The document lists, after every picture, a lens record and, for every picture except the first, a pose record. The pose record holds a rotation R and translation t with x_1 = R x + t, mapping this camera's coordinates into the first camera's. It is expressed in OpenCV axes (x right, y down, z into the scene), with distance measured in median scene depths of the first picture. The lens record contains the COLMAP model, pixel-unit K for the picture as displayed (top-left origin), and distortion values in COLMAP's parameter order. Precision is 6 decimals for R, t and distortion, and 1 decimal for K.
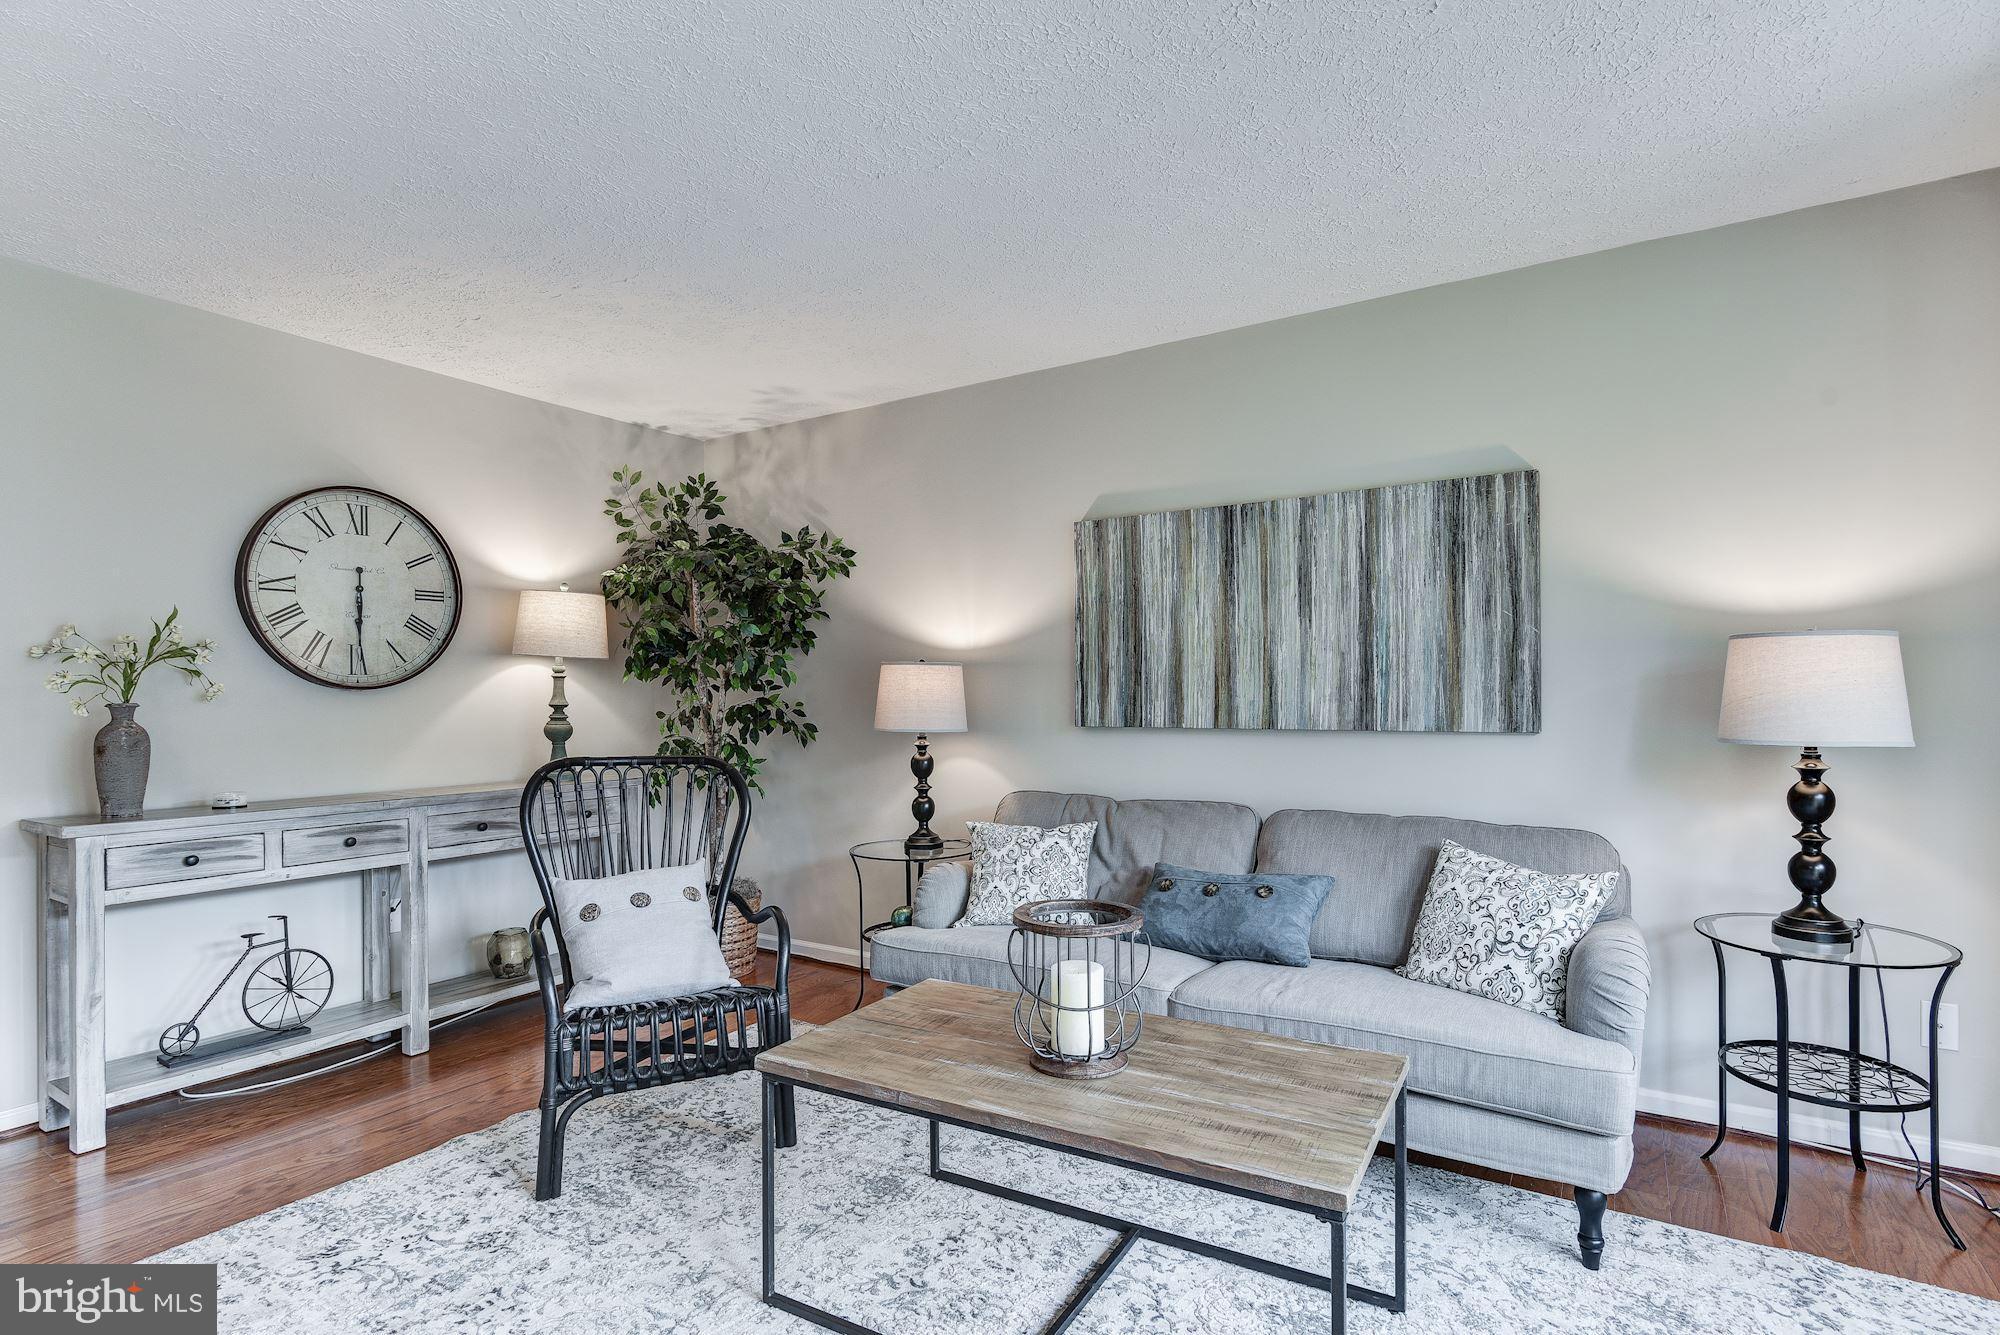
lens RADIAL K [[1021.0, 0, 1015.2], [0, 1021.0, 665.7], [0, 0, 1]] dist [-0.002593, -0.001194]
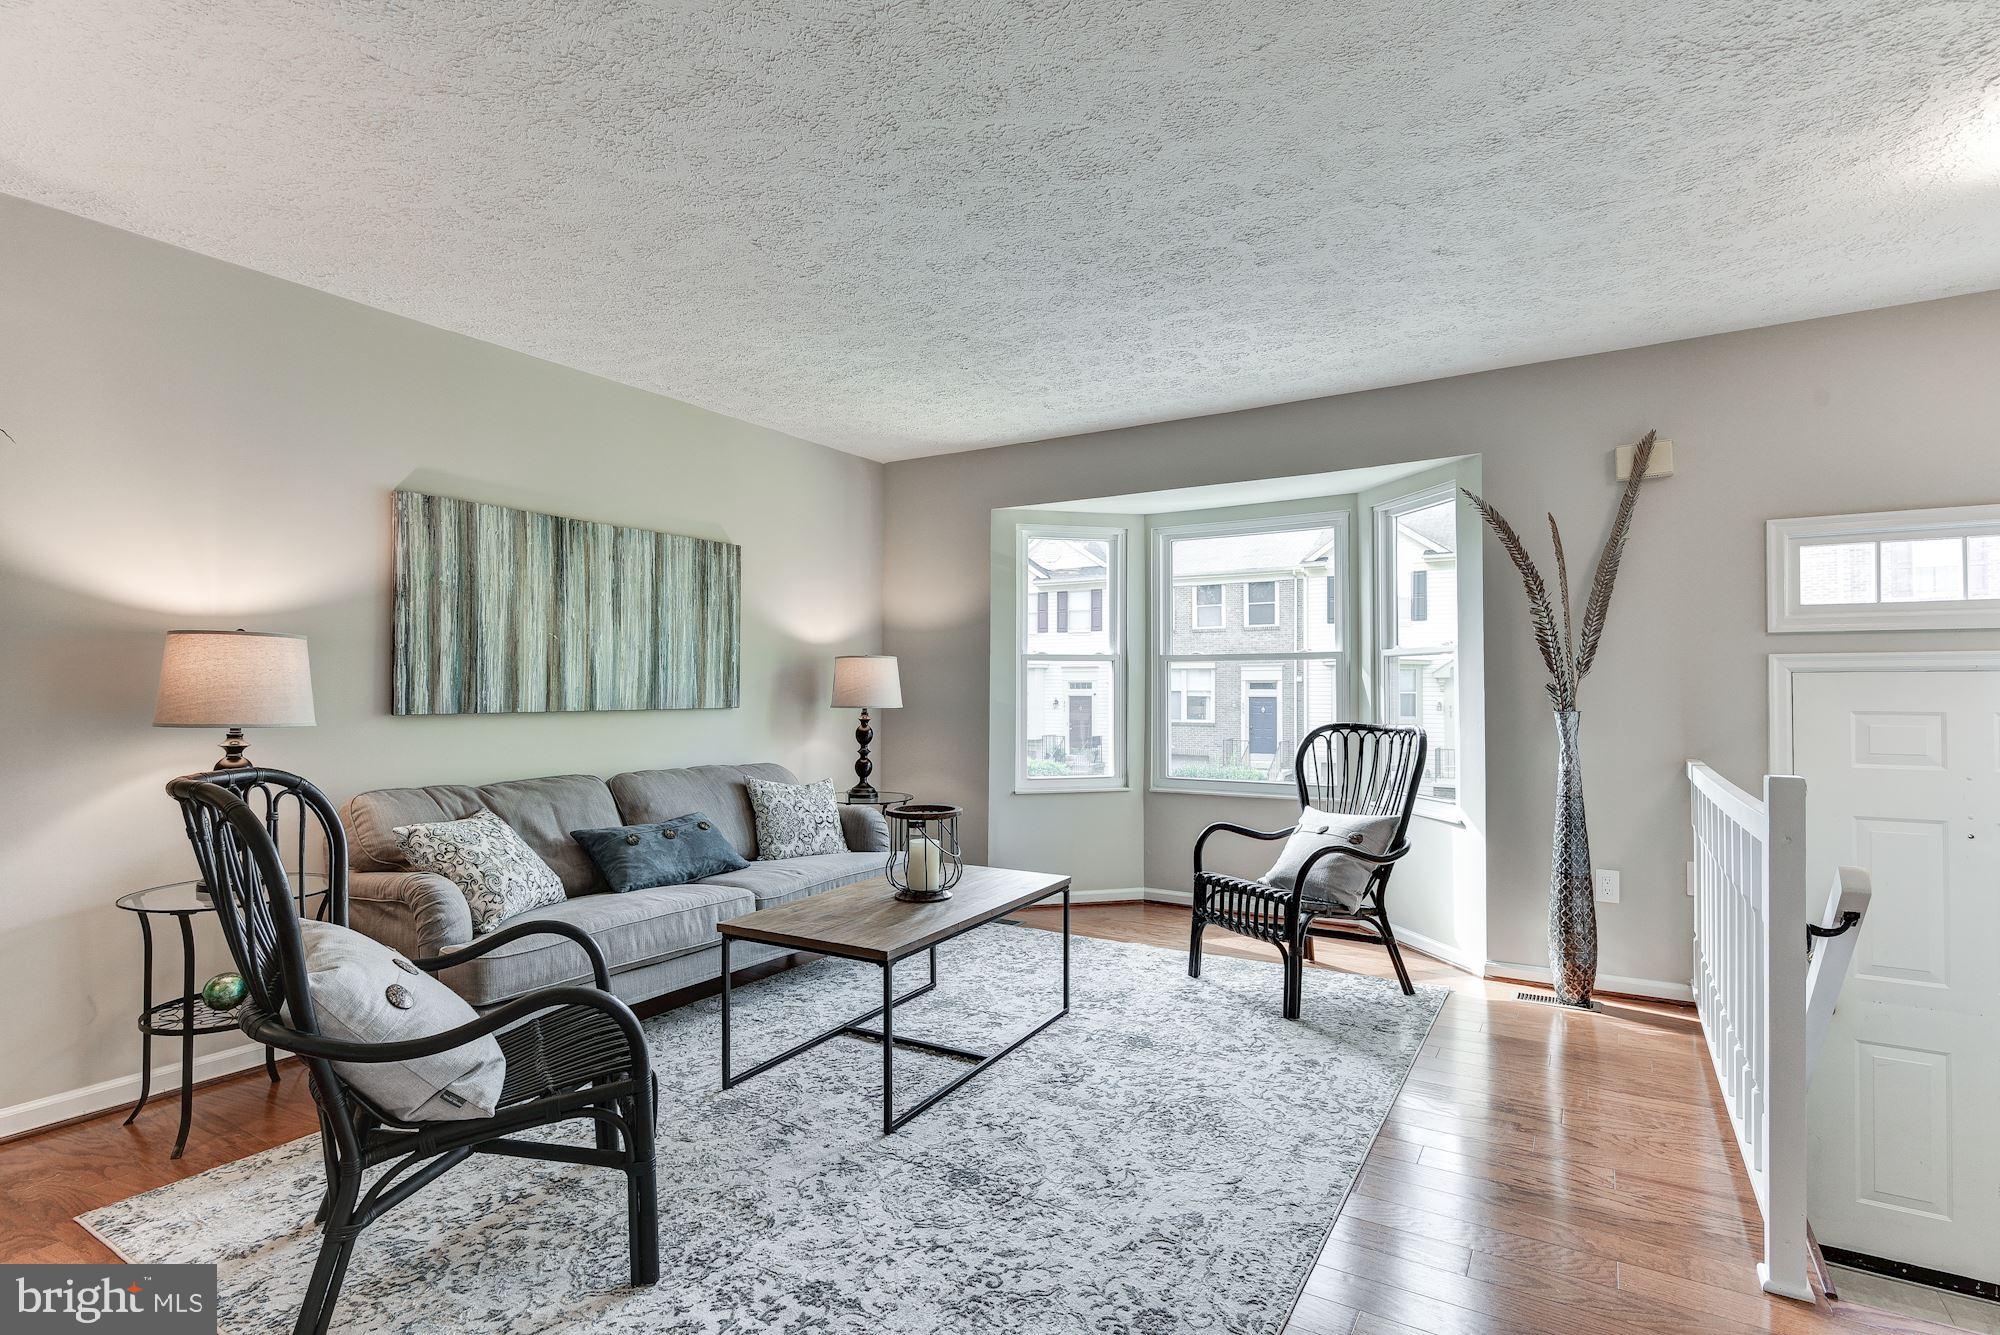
lens RADIAL K [[979.8, 0, 1000.0], [0, 979.8, 667.5], [0, 0, 1]] dist [-0.001115, -0.000156]
pose [[-0.026957, 0.014112, 0.999537, -0.936158], [-0.046166, 0.998816, -0.015347, 0.006398], [-0.998570, -0.046558, -0.026273, 0.547424]]
